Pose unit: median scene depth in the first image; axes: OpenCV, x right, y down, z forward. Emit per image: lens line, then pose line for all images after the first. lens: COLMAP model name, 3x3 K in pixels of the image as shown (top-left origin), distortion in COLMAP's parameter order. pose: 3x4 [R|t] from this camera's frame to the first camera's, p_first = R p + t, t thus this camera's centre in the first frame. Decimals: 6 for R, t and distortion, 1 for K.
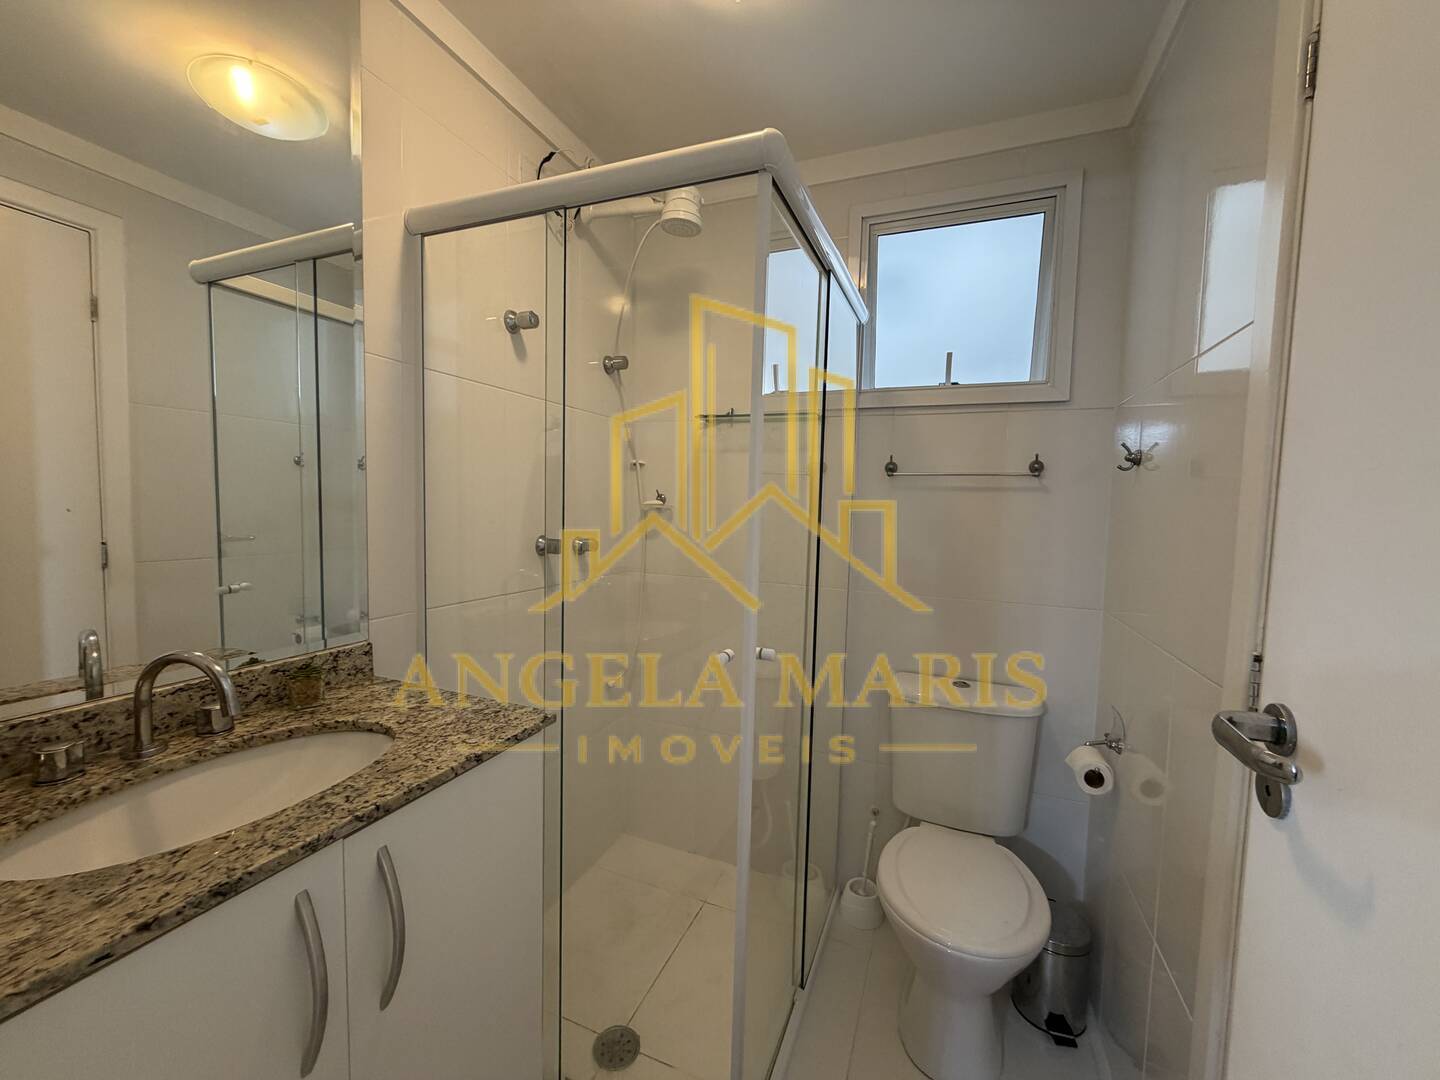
lens RADIAL K [[580.9, 0, 722.7], [0, 580.9, 538.2], [0, 0, 1]] dist [-0.000658, -0.000227]
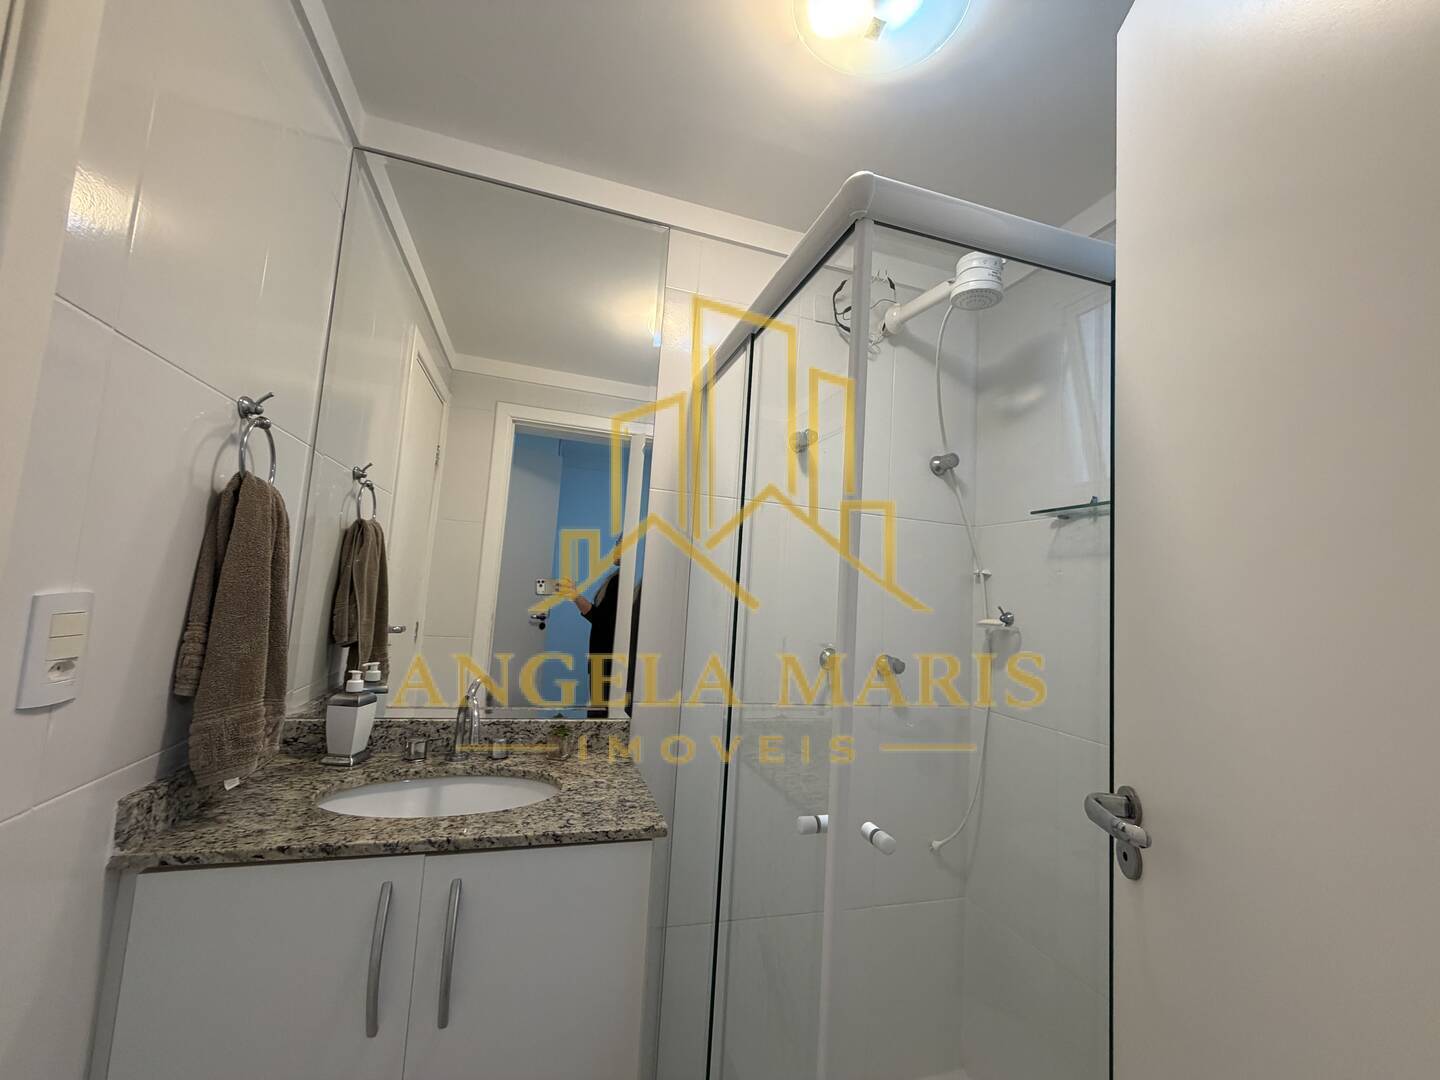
lens RADIAL K [[580.9, 0, 719.5], [0, 580.9, 542.0], [0, 0, 1]] dist [-0.000658, -0.000227]
pose [[0.628144, -0.054107, -0.776214, 0.630999], [-0.098499, 0.984025, -0.148302, -0.035732], [0.771838, 0.169611, 0.612779, 0.460973]]
